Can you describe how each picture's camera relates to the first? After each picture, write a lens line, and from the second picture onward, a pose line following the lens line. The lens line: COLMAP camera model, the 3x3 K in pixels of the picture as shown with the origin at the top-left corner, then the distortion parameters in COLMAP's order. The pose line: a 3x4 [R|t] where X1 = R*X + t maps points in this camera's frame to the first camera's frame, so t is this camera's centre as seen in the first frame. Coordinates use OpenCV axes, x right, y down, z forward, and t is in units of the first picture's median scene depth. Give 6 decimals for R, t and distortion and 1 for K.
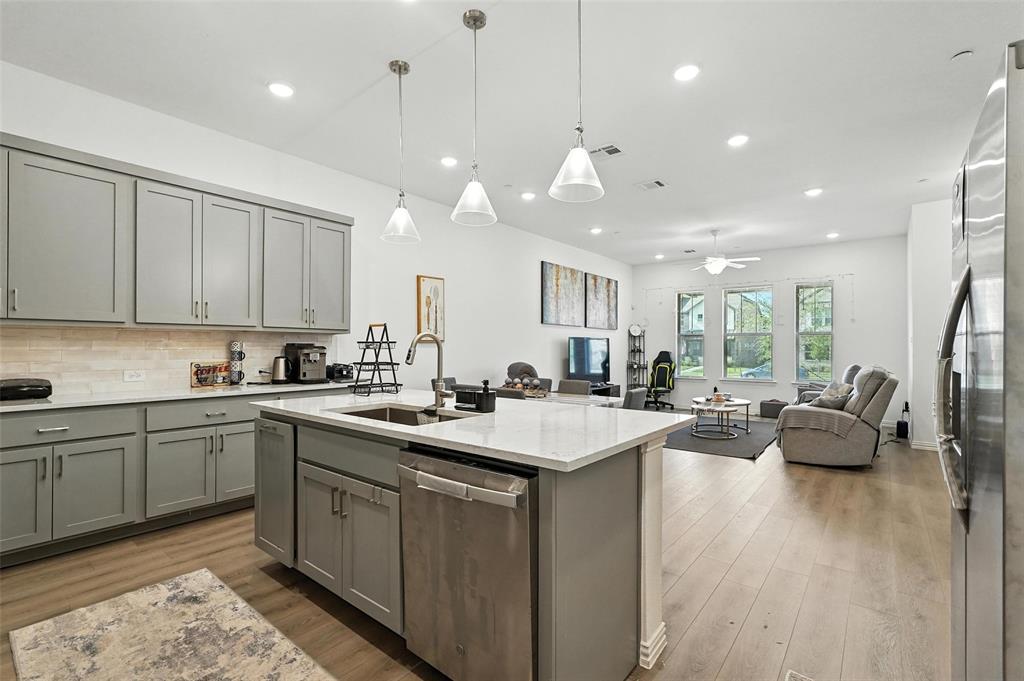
lens RADIAL K [[460.3, 0, 511.7], [0, 460.3, 346.6], [0, 0, 1]] dist [-0.019630, 0.025863]
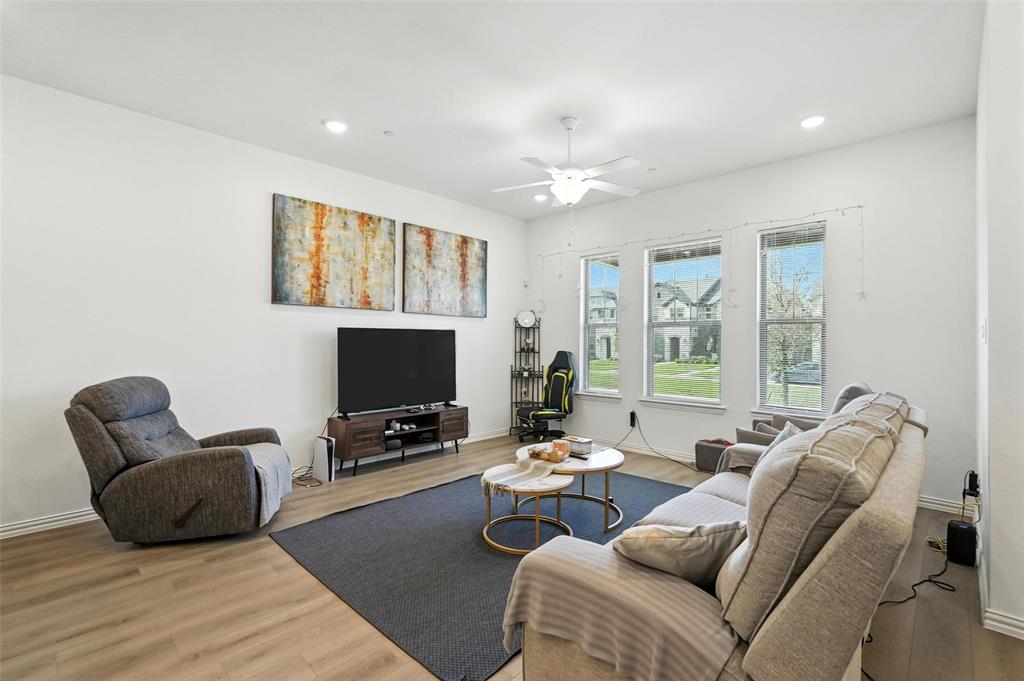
lens RADIAL K [[458.0, 0, 507.4], [0, 458.0, 341.7], [0, 0, 1]] dist [-0.016840, 0.008610]
pose [[0.995196, 0.001871, -0.097885, 0.354583], [-0.001909, 0.999998, -0.000290, -0.003212], [0.097885, 0.000475, 0.995198, 0.406212]]
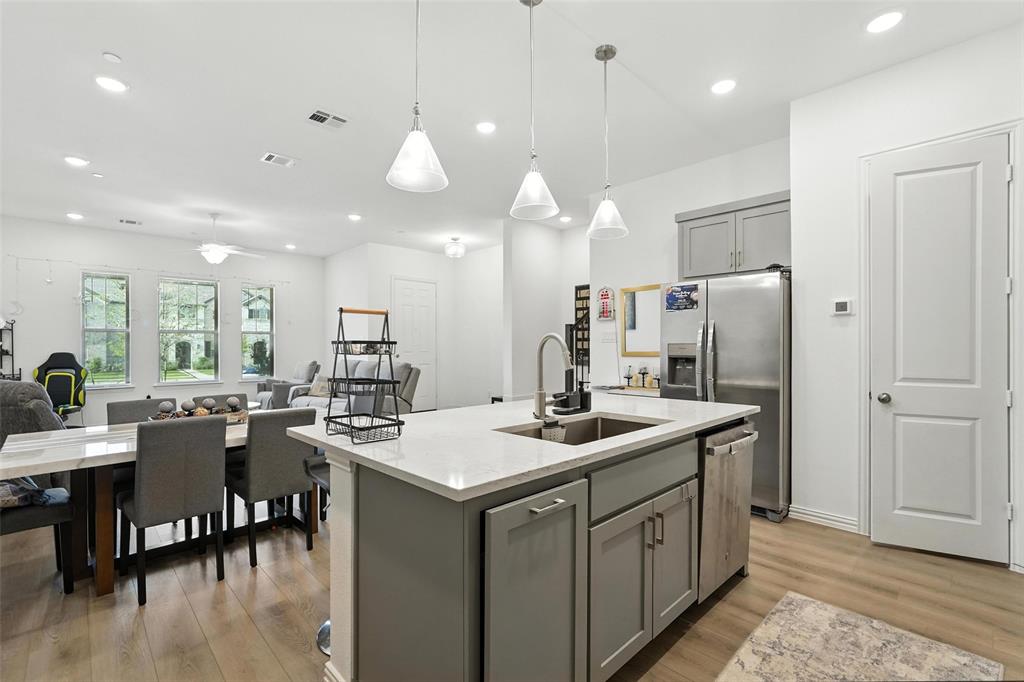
lens RADIAL K [[460.3, 0, 511.7], [0, 460.3, 347.1], [0, 0, 1]] dist [-0.019630, 0.025863]
pose [[0.134875, -0.008526, 0.990826, -0.293272], [0.001904, 0.999963, 0.008345, -0.003082], [-0.990861, 0.000761, 0.134886, 0.264988]]
